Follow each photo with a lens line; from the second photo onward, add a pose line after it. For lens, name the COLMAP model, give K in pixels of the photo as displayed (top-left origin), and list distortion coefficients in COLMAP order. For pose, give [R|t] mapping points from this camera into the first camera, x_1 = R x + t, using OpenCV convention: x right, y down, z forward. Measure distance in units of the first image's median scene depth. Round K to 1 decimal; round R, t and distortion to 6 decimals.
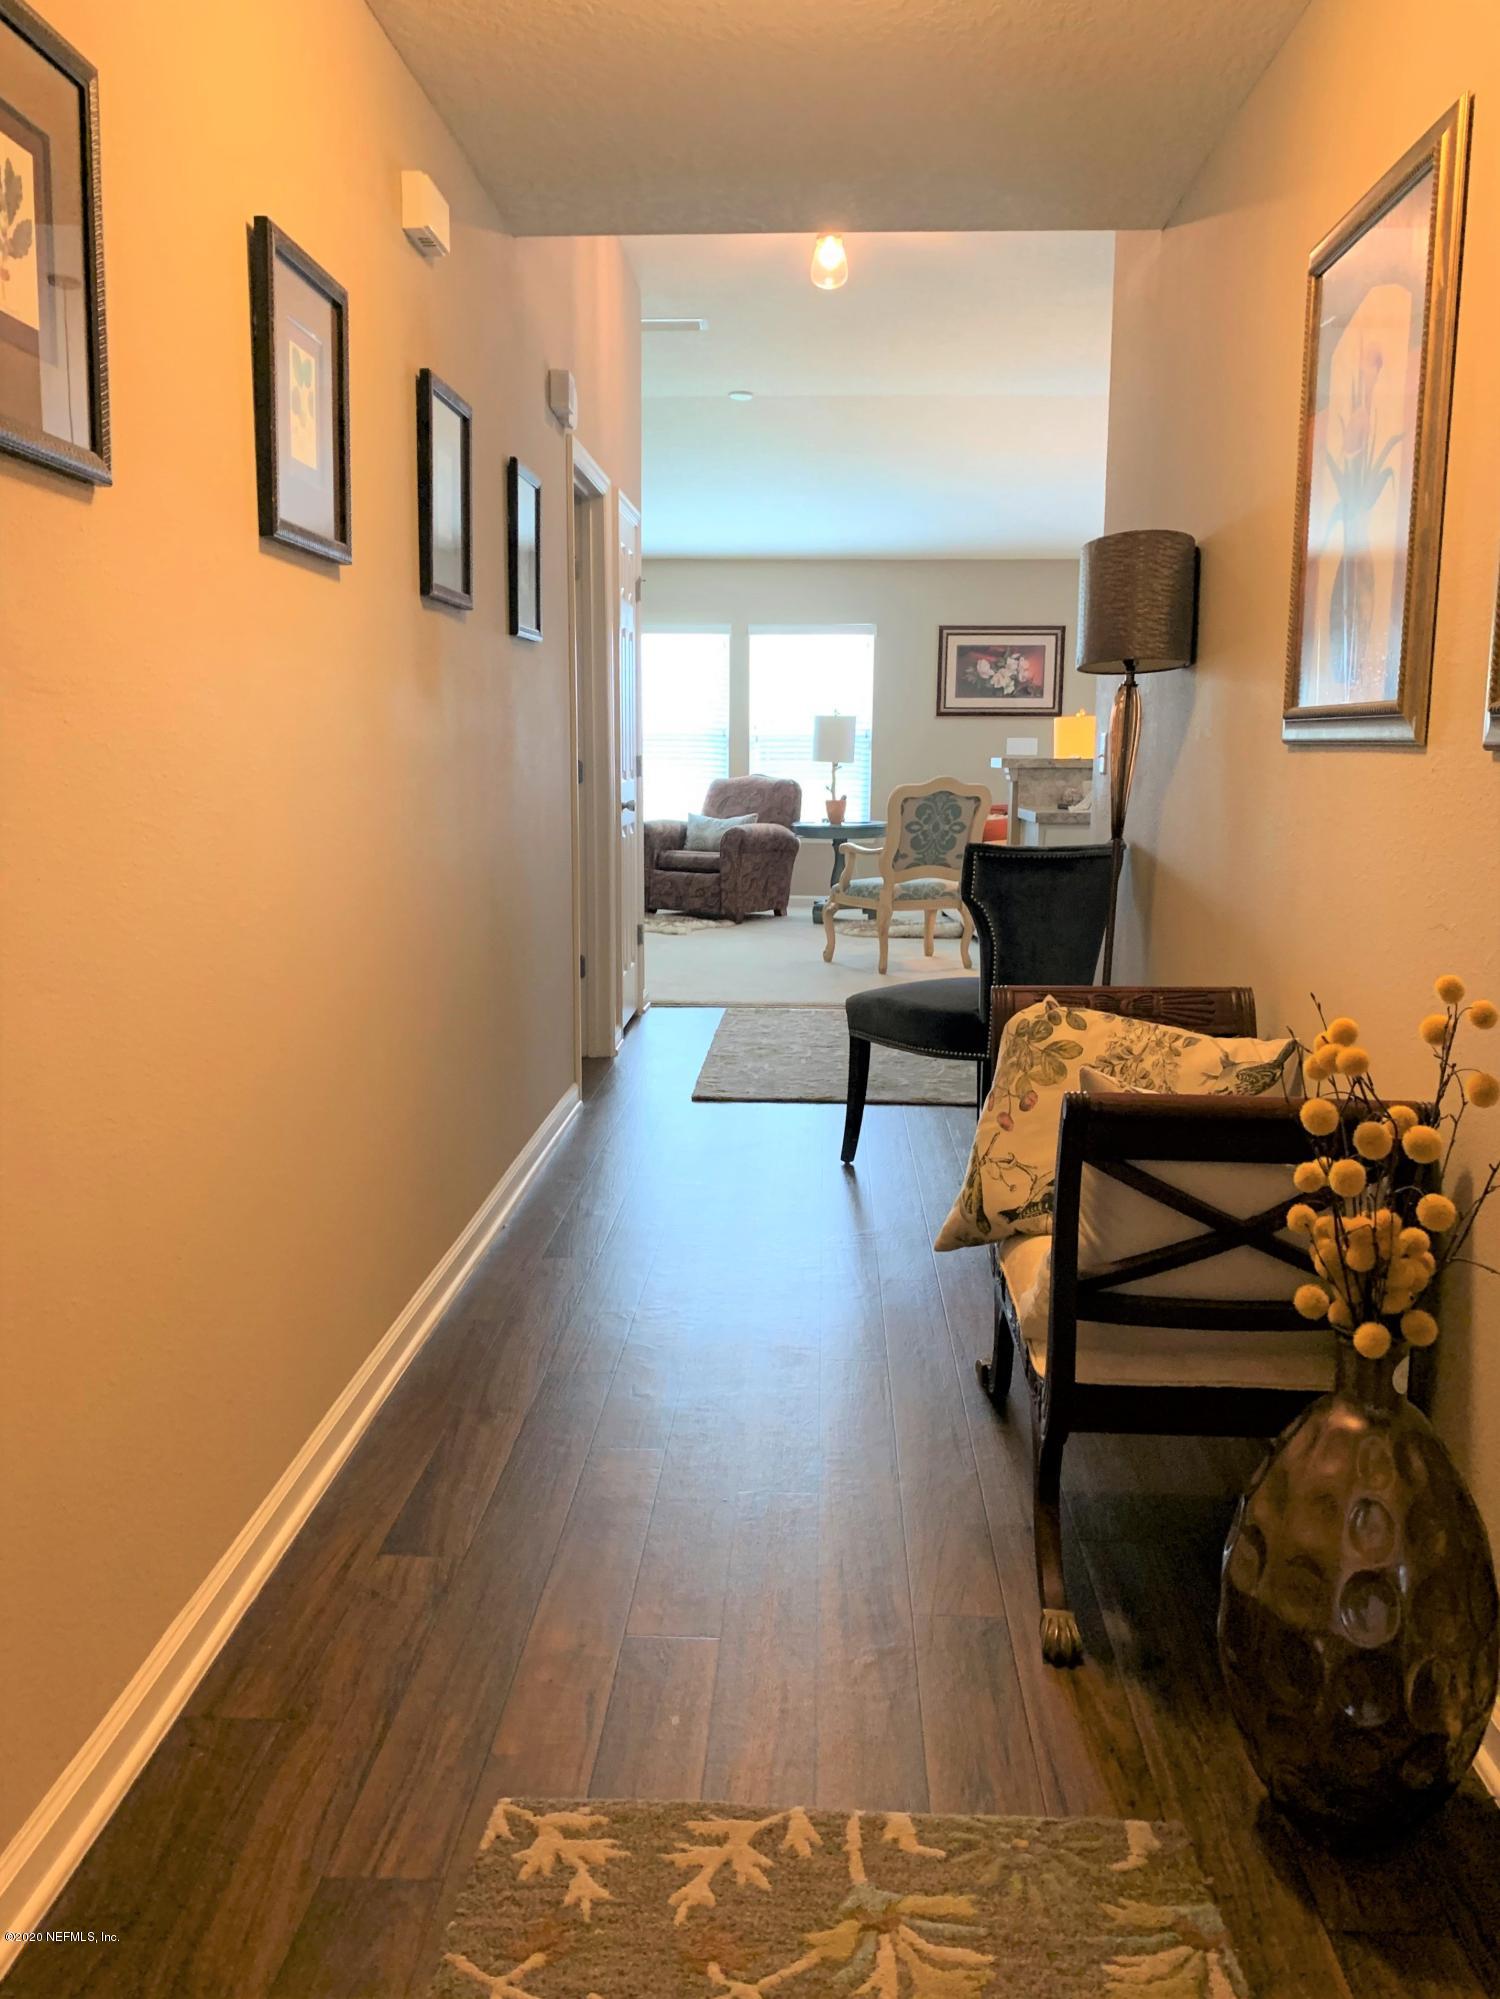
lens RADIAL K [[1525.0, 0, 738.4], [0, 1525.0, 991.2], [0, 0, 1]] dist [0.007384, -0.000132]
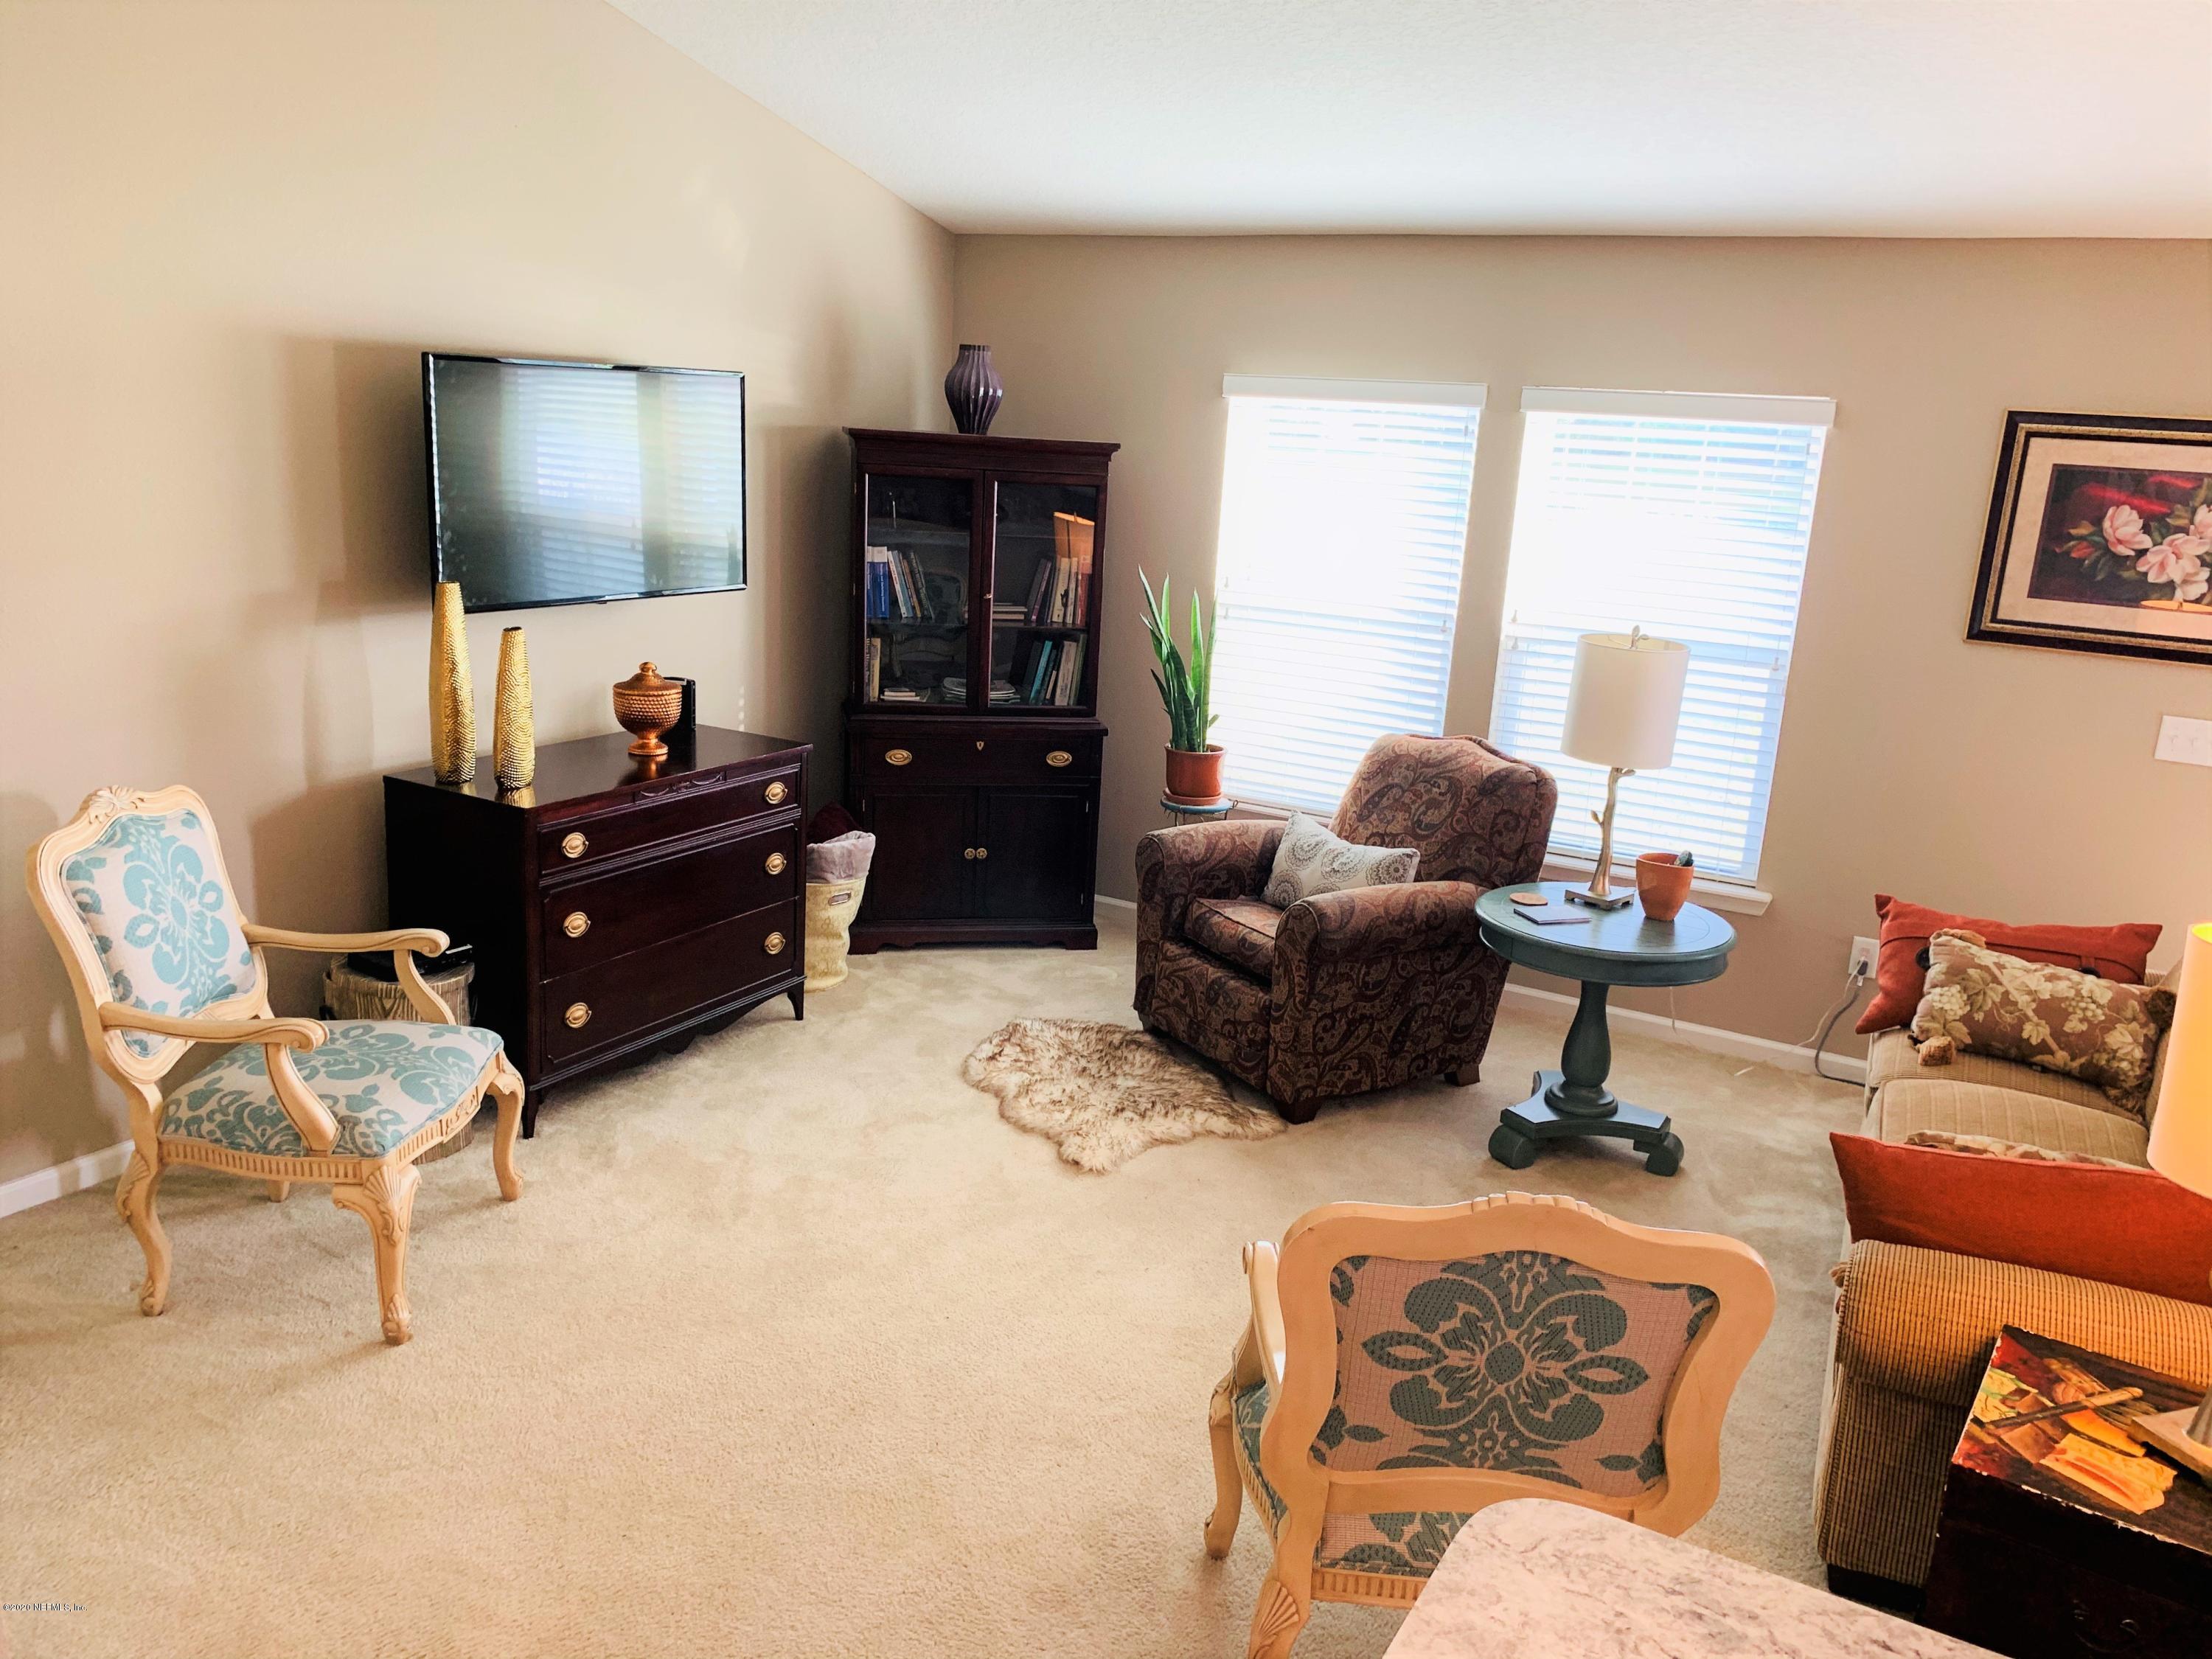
lens RADIAL K [[1687.5, 0, 1106.0], [0, 1687.5, 829.5], [0, 0, 1]] dist [0.007384, -0.000132]
pose [[0.898301, 0.151549, -0.412418, 0.119006], [-0.124511, 0.987959, 0.091838, -0.145214], [0.421371, -0.031148, 0.906354, 0.510260]]
